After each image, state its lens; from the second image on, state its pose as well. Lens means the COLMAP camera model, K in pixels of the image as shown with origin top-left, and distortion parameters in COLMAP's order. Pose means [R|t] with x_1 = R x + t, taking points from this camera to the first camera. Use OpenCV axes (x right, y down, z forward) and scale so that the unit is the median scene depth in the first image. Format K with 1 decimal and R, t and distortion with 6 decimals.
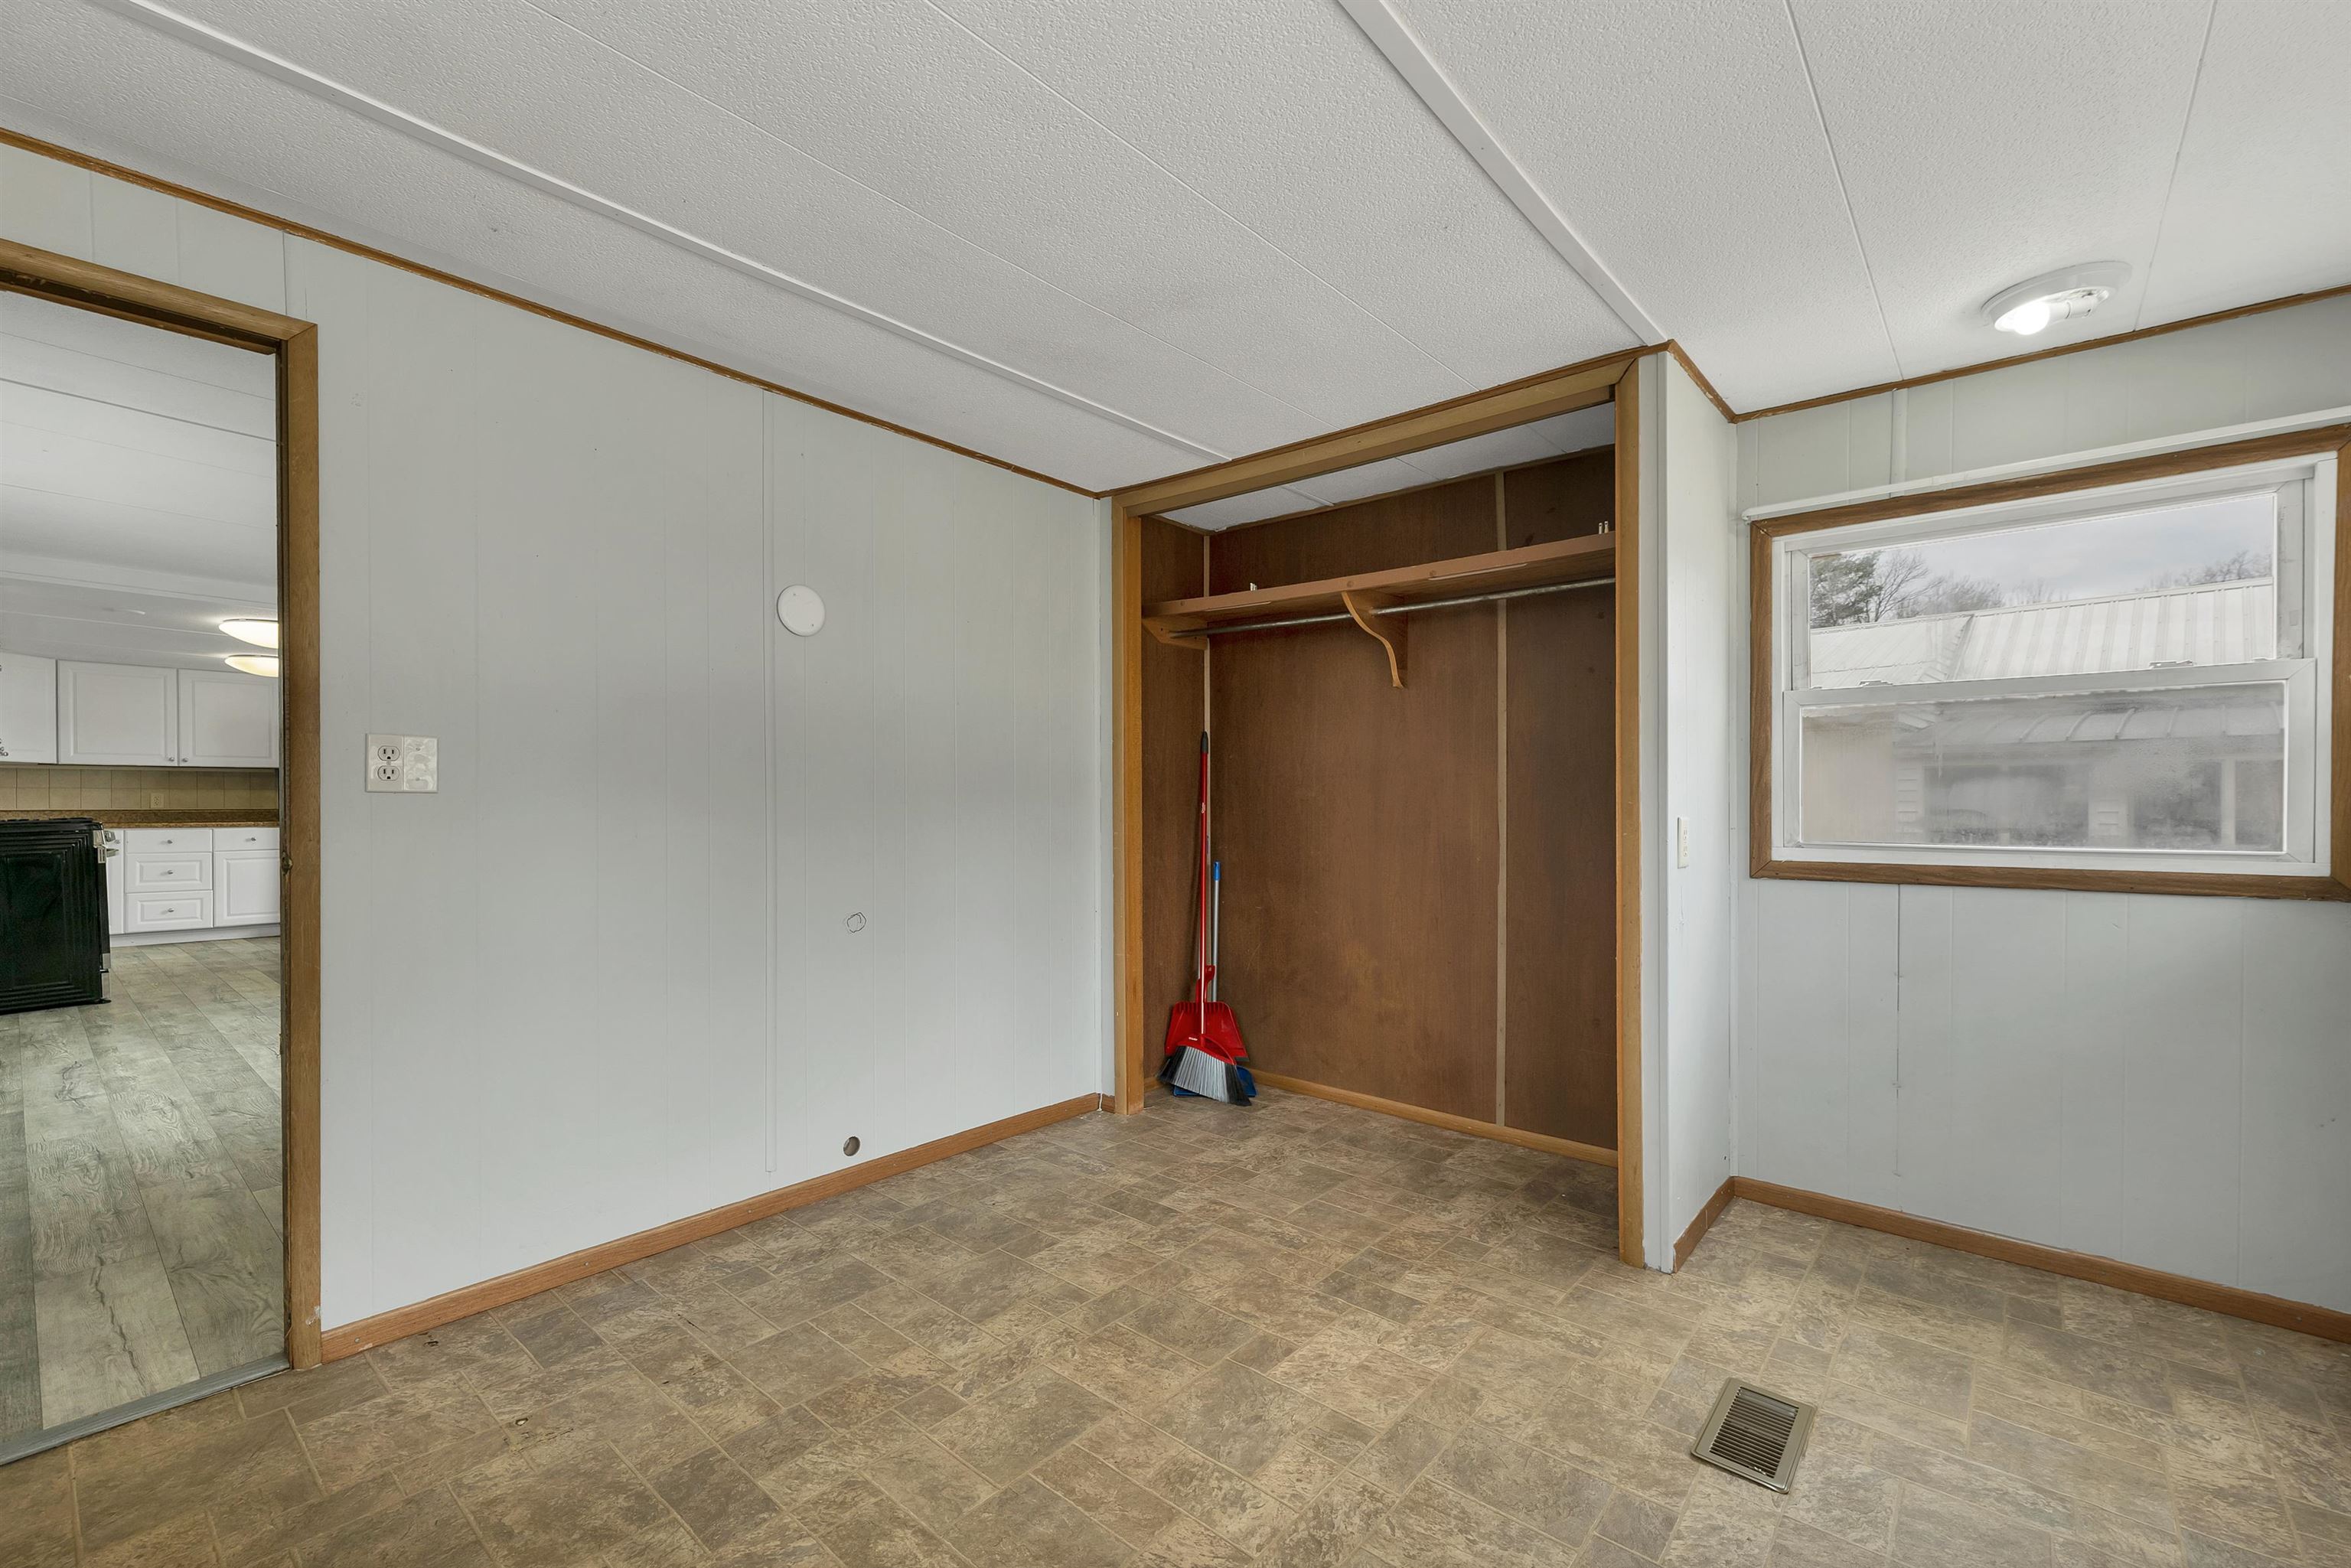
lens RADIAL K [[1001.4, 0, 1174.1], [0, 1001.4, 808.4], [0, 0, 1]] dist [0.003208, -0.000086]
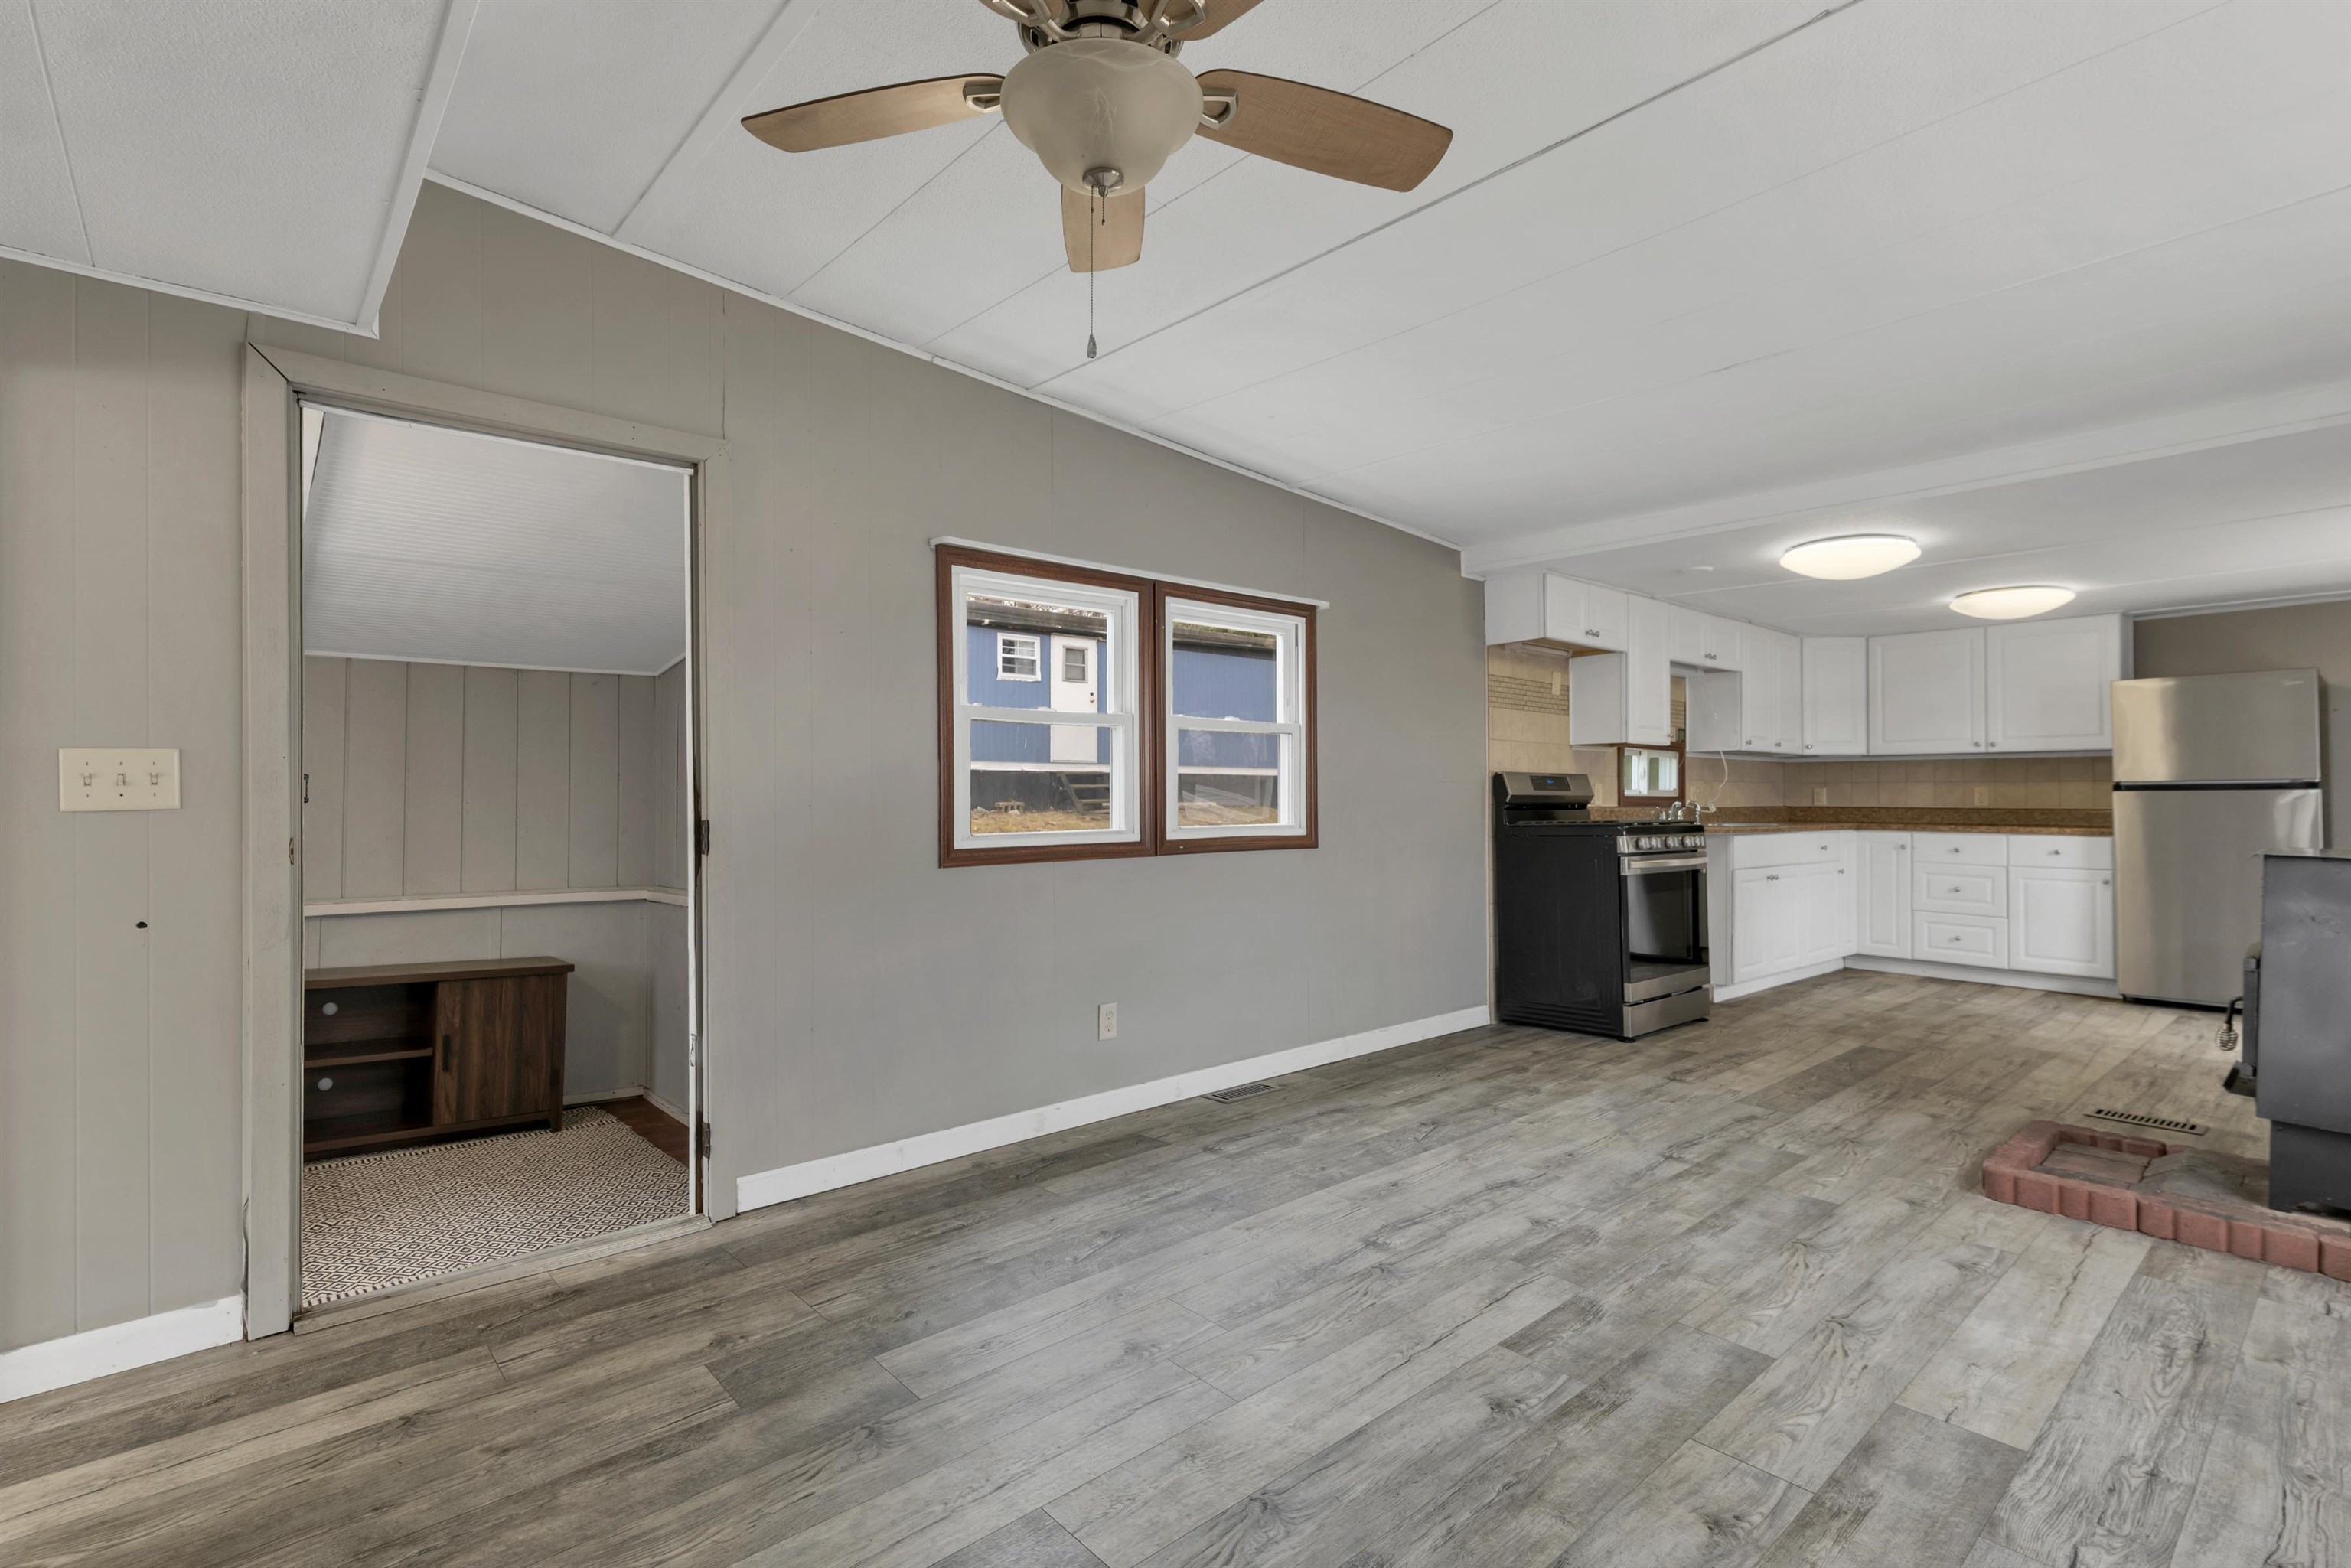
lens RADIAL K [[1094.9, 0, 1175.5], [0, 1094.9, 784.0], [0, 0, 1]] dist [0.000334, 0.000802]
pose [[-0.140816, -0.006543, -0.990014, -0.072119], [-0.006967, 0.999960, -0.005618, -0.008725], [0.990011, 0.006106, -0.140856, 0.510799]]
